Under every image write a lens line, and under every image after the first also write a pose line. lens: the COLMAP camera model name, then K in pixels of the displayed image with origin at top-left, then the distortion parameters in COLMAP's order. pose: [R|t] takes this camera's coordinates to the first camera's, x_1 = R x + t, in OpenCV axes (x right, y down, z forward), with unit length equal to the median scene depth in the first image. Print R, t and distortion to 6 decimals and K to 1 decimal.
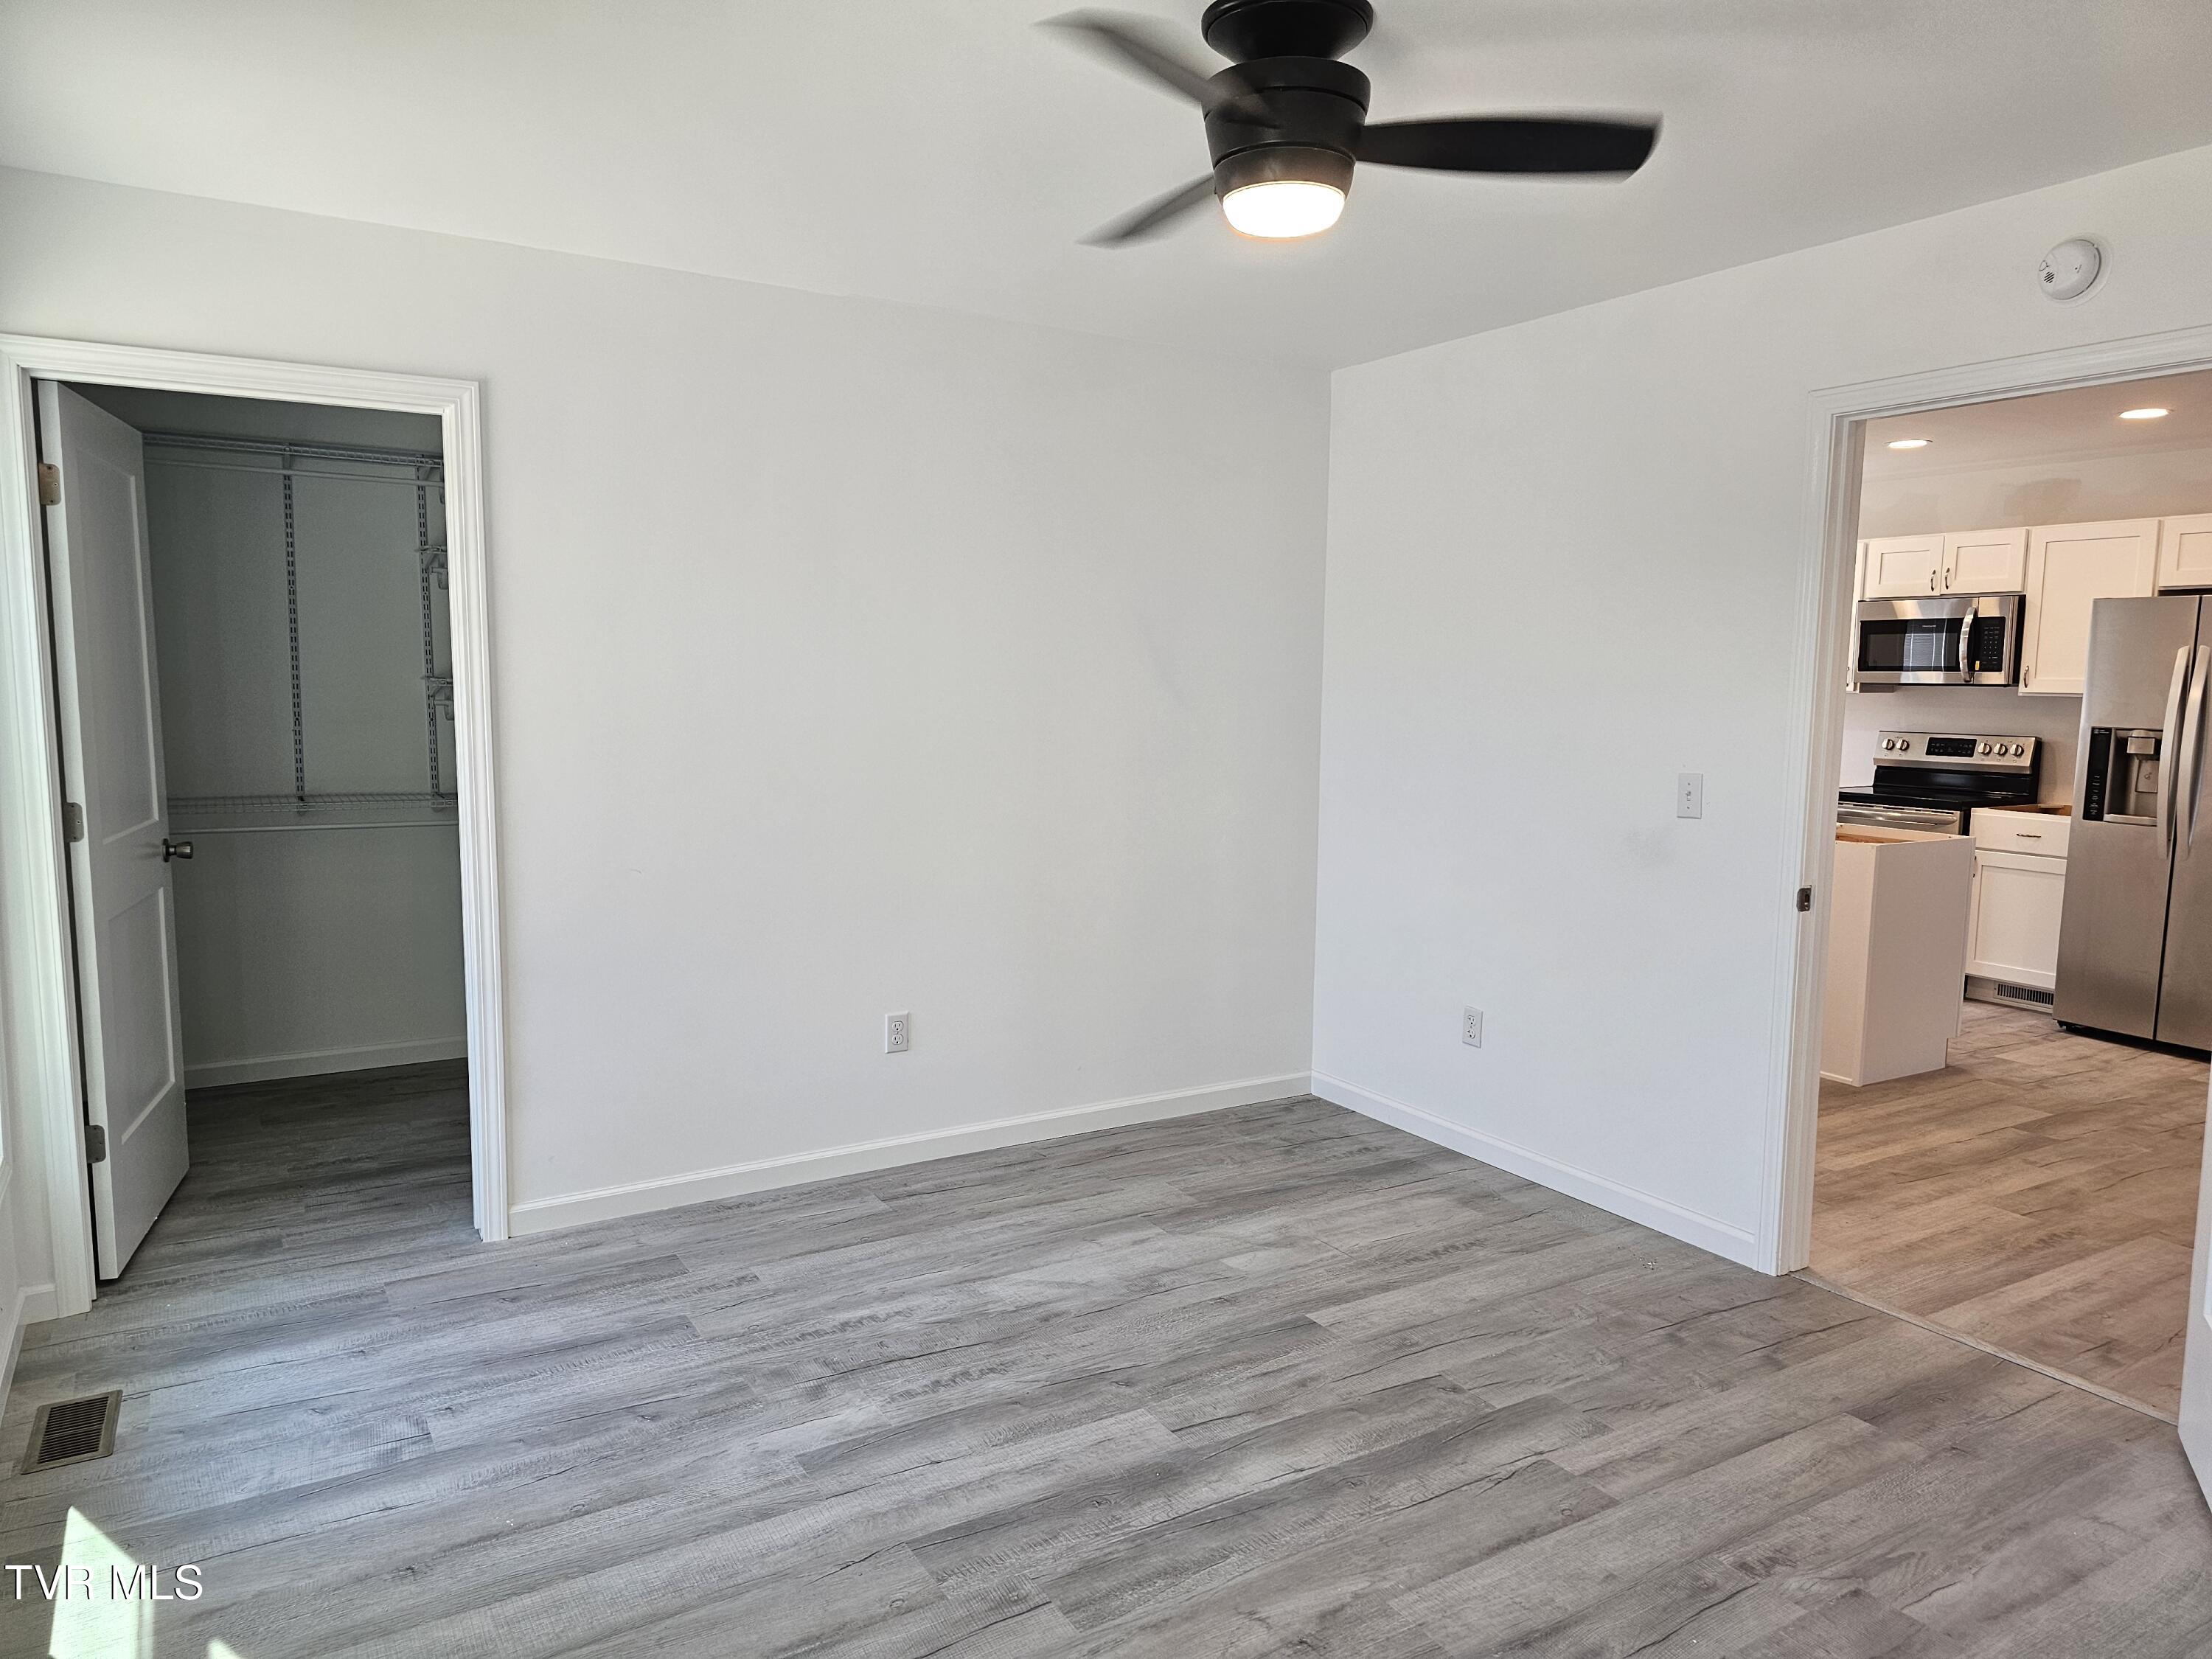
lens RADIAL K [[1460.8, 0, 1114.7], [0, 1460.8, 835.5], [0, 0, 1]] dist [0.051408, -0.042444]
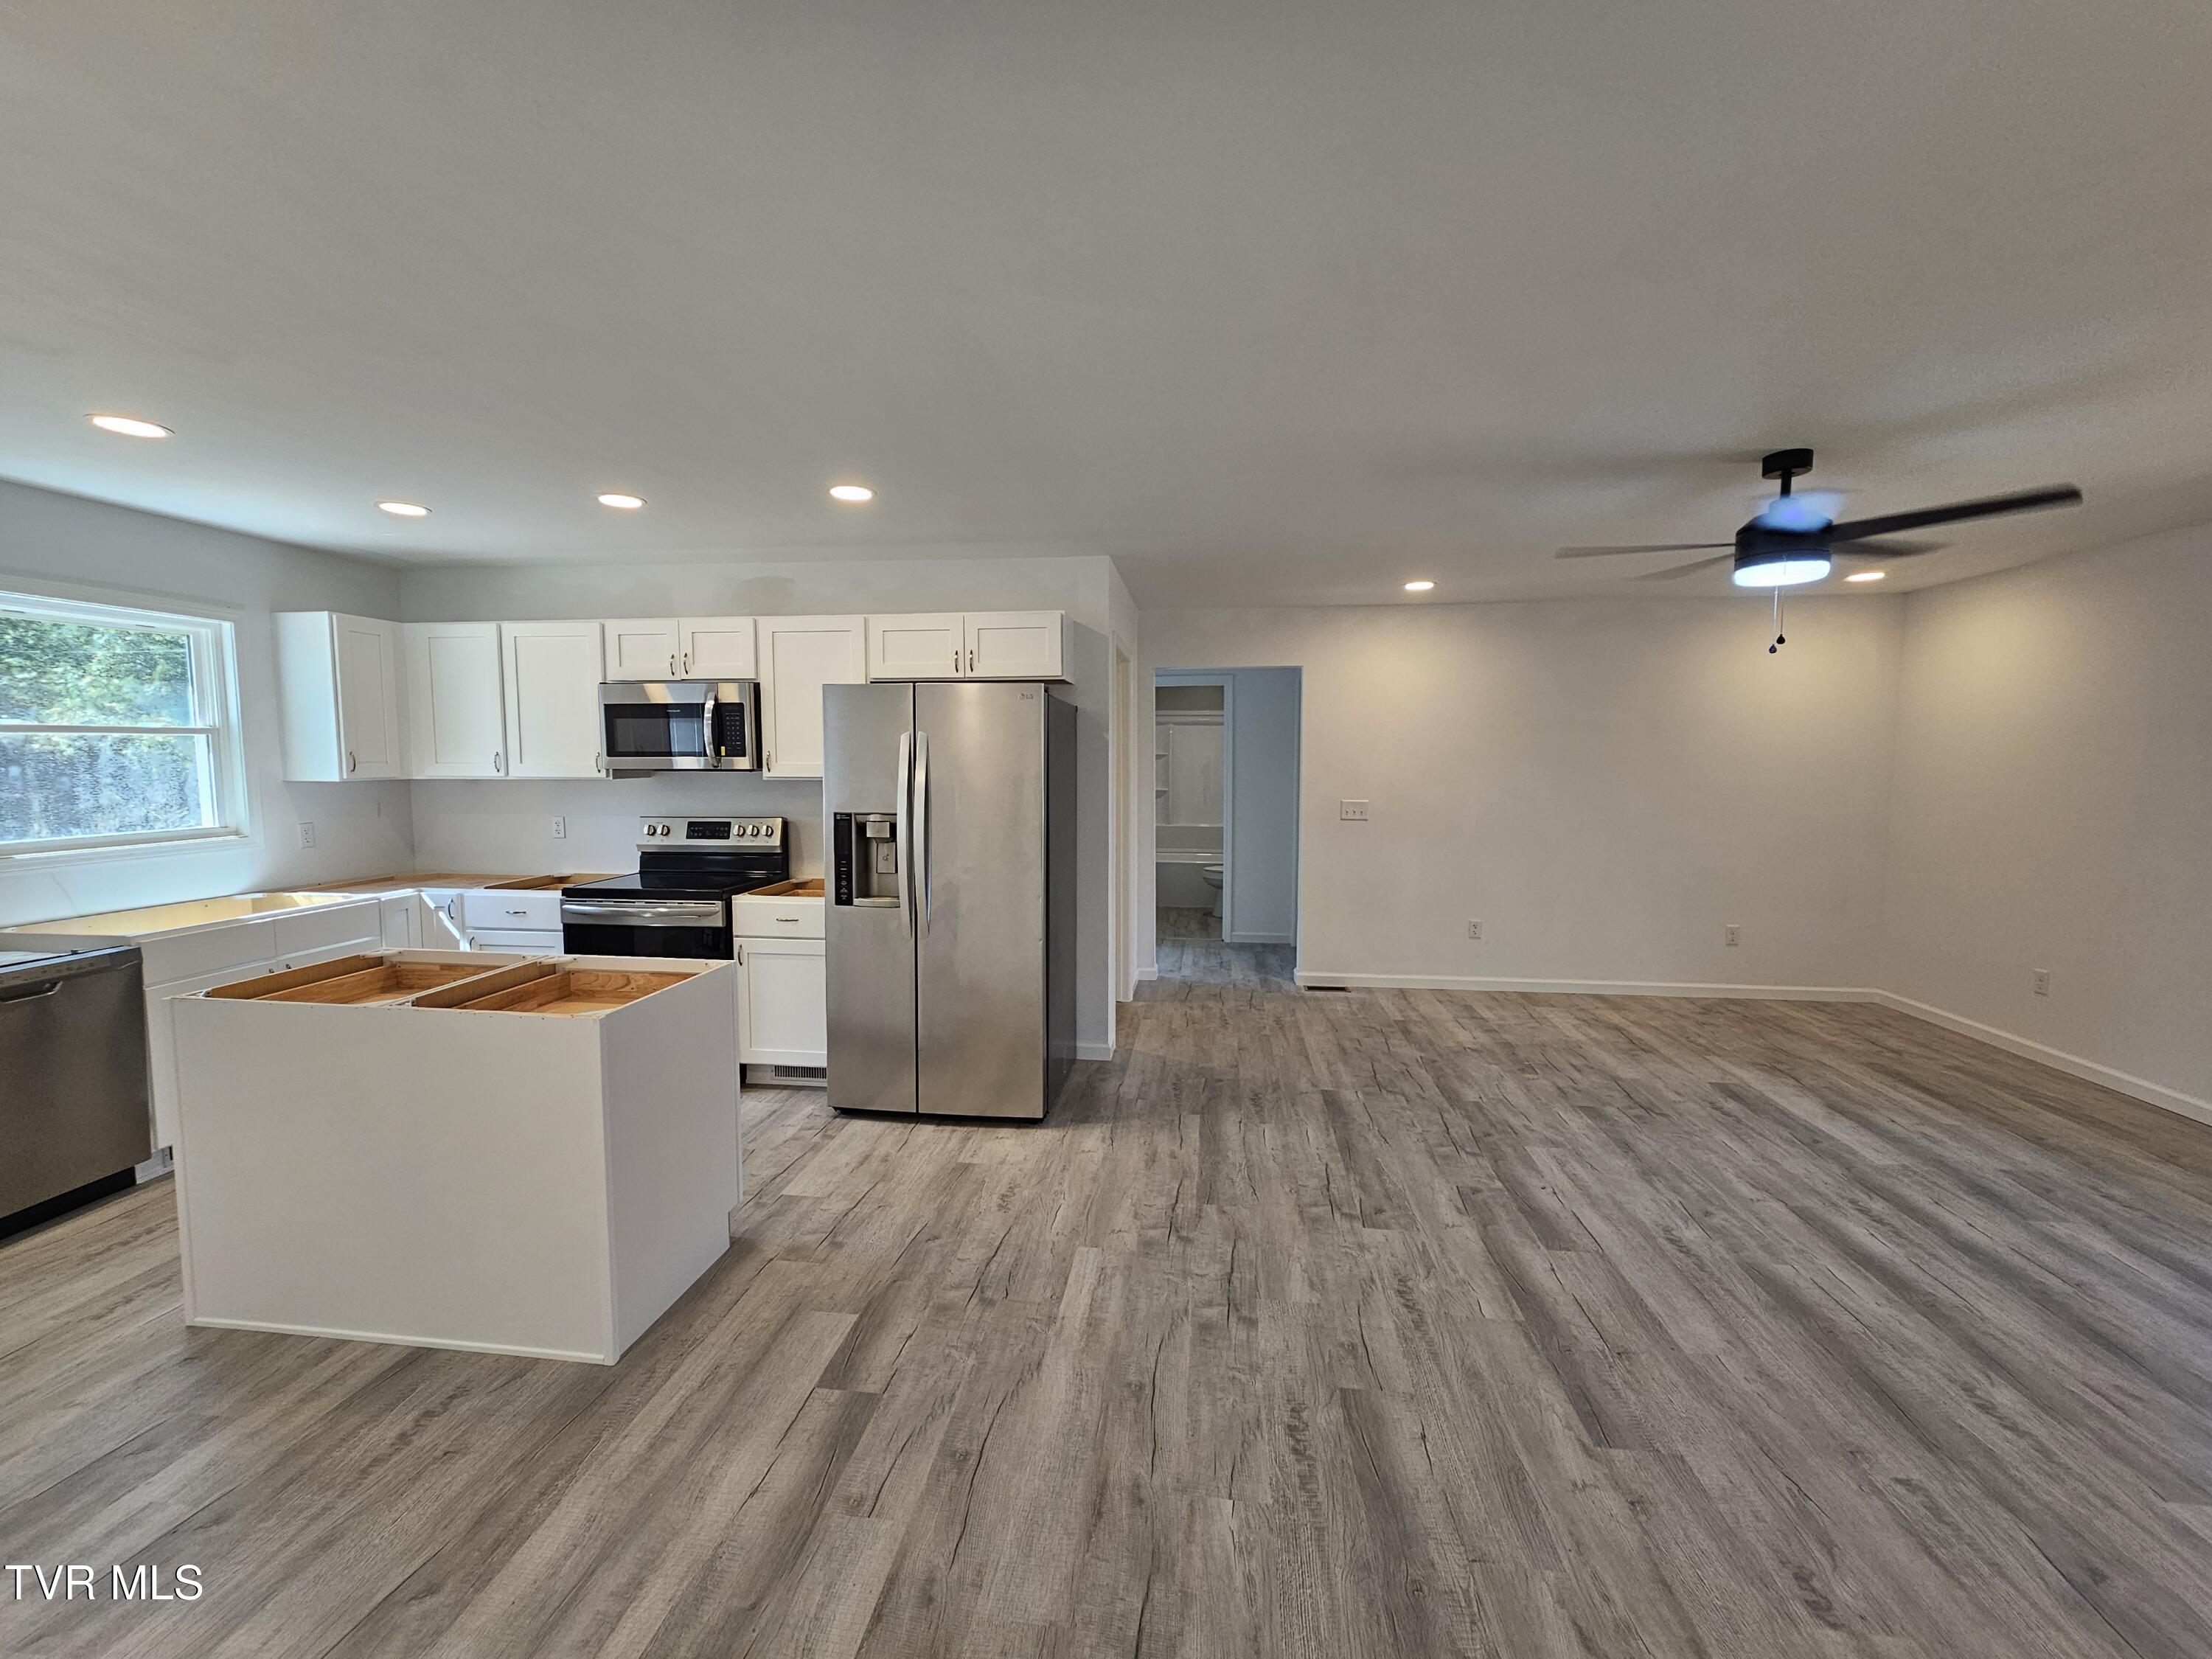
lens RADIAL K [[895.8, 0, 1109.3], [0, 895.8, 830.6], [0, 0, 1]] dist [-0.001302, -0.000438]
pose [[0.608125, -0.072604, 0.790514, 0.262326], [0.093371, 0.995438, 0.019597, -0.049328], [-0.788331, 0.061894, 0.612130, 0.432120]]
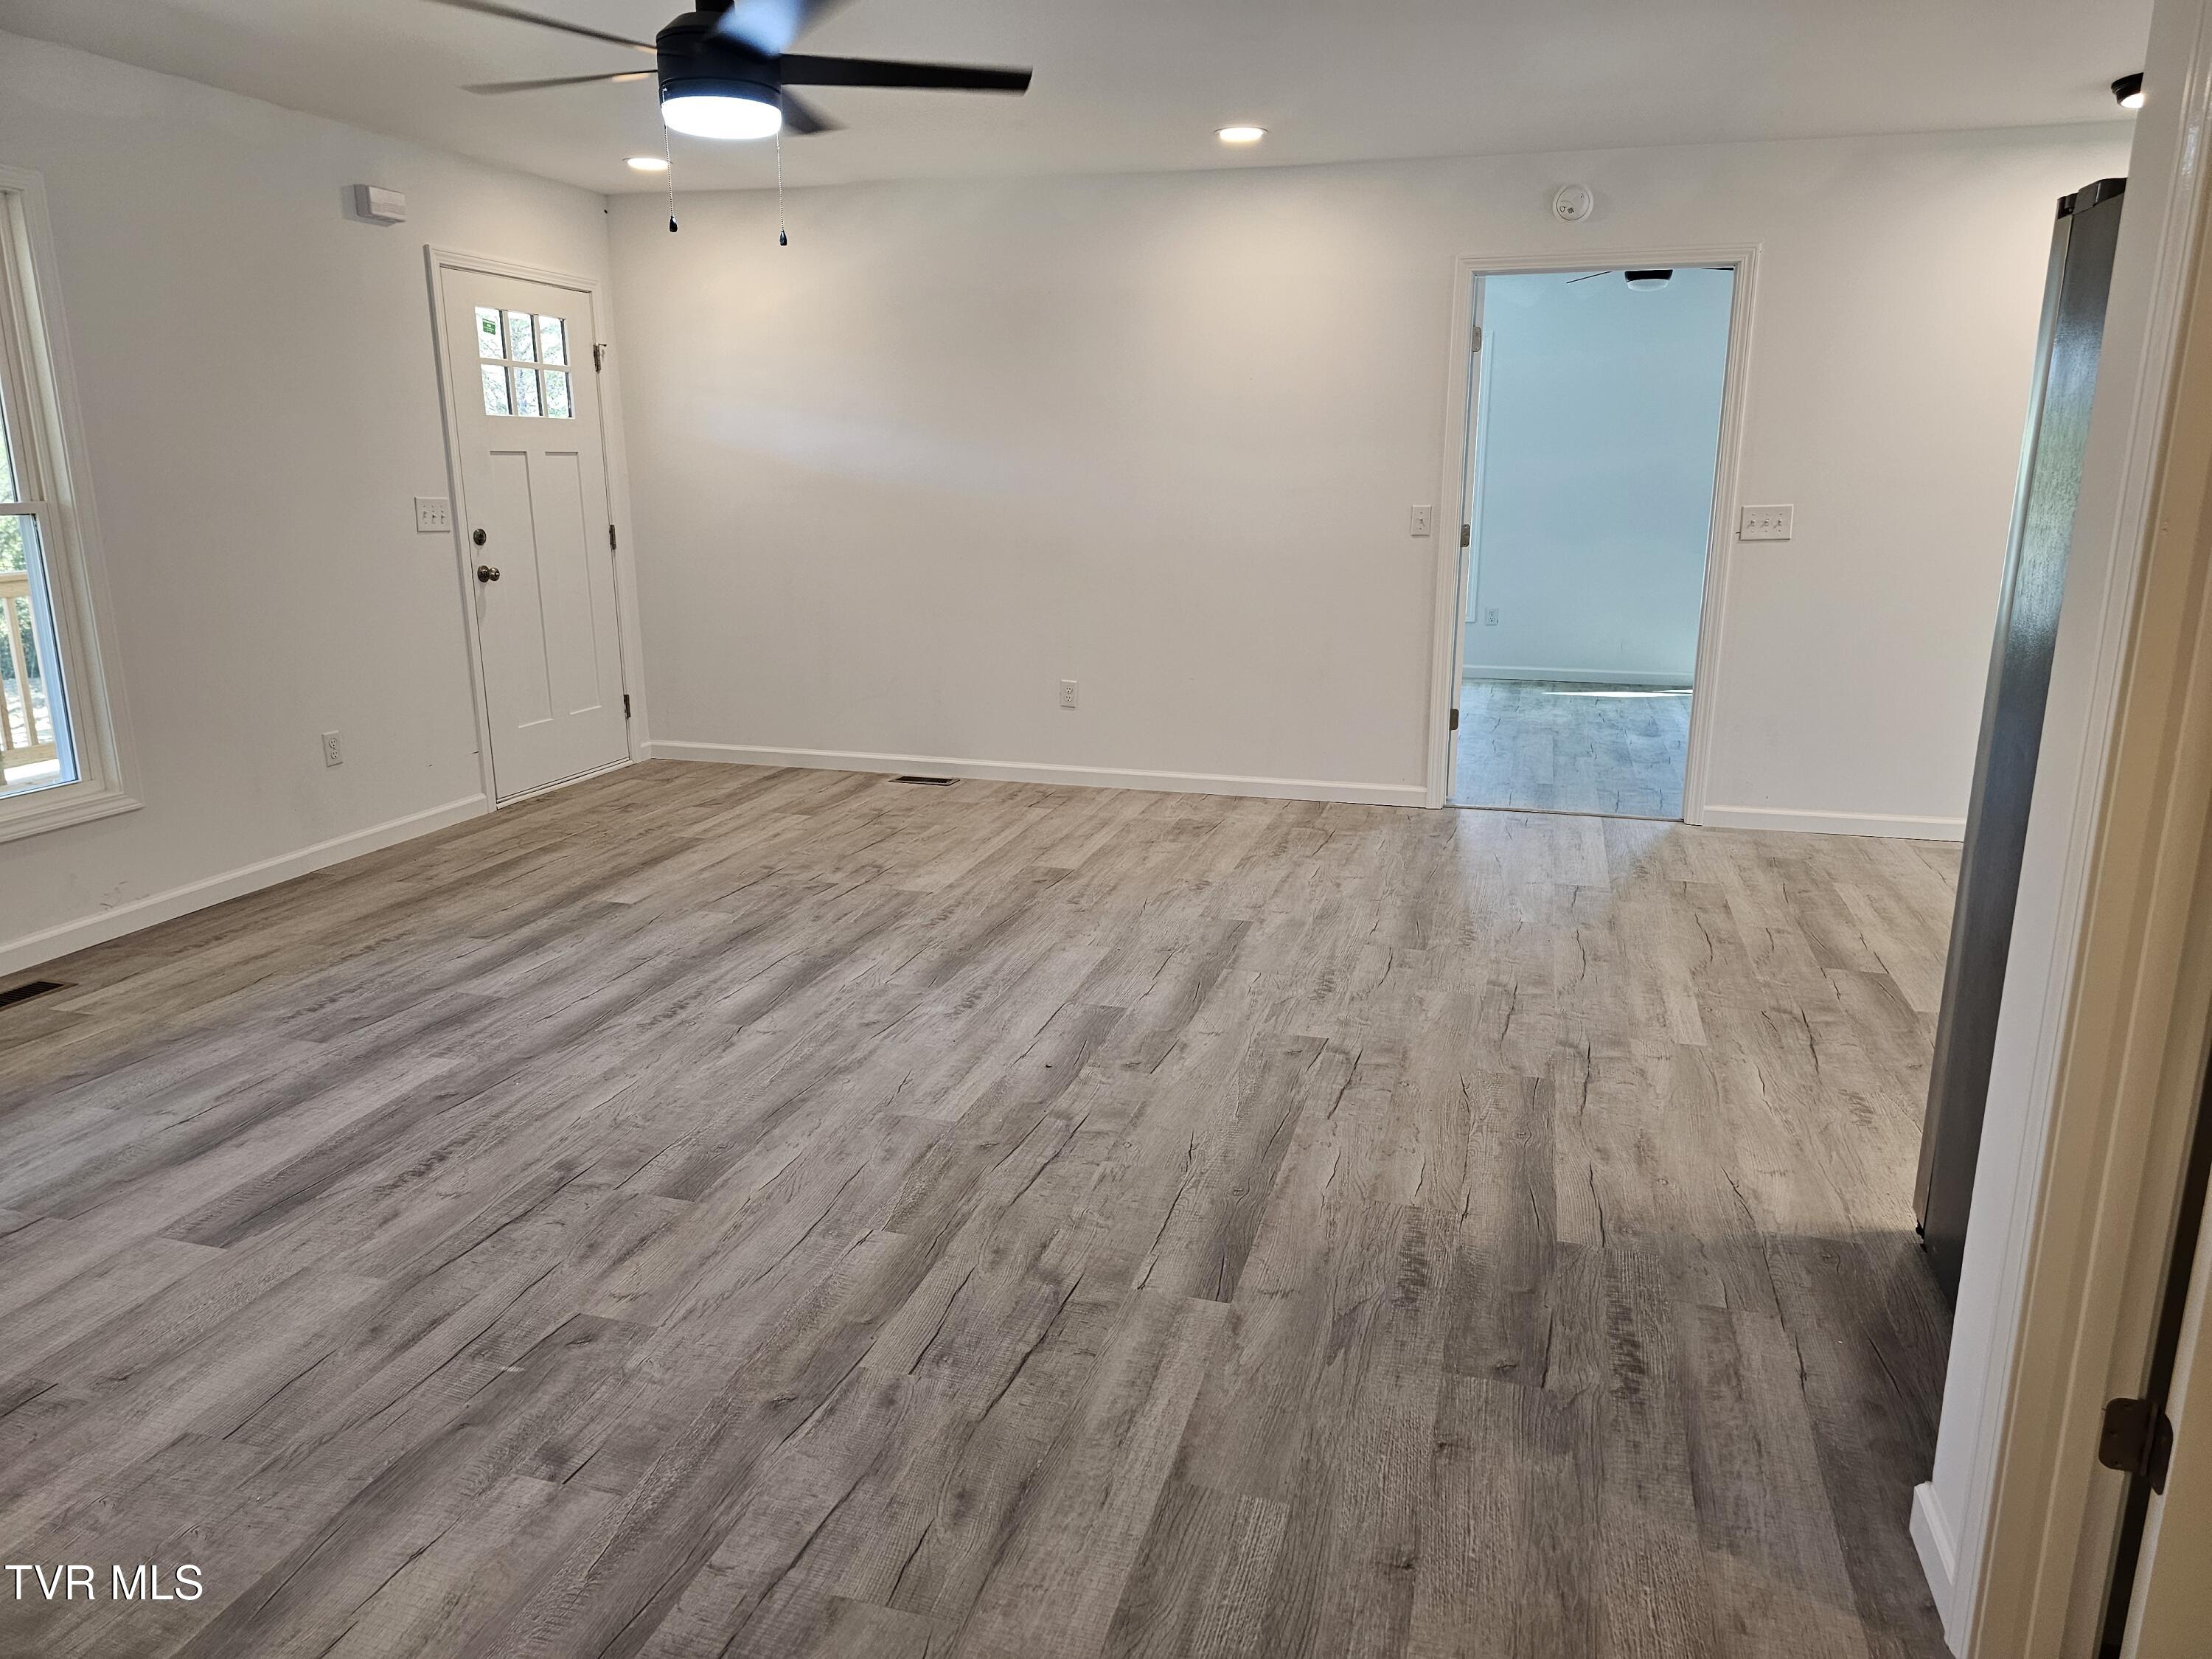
lens RADIAL K [[1460.8, 0, 1114.7], [0, 1460.8, 835.5], [0, 0, 1]] dist [0.051408, -0.042444]
pose [[-0.728293, 0.165448, -0.664993, 1.051325], [-0.082471, 0.942202, 0.324737, -0.080645], [0.680285, 0.291346, -0.672555, 0.889957]]
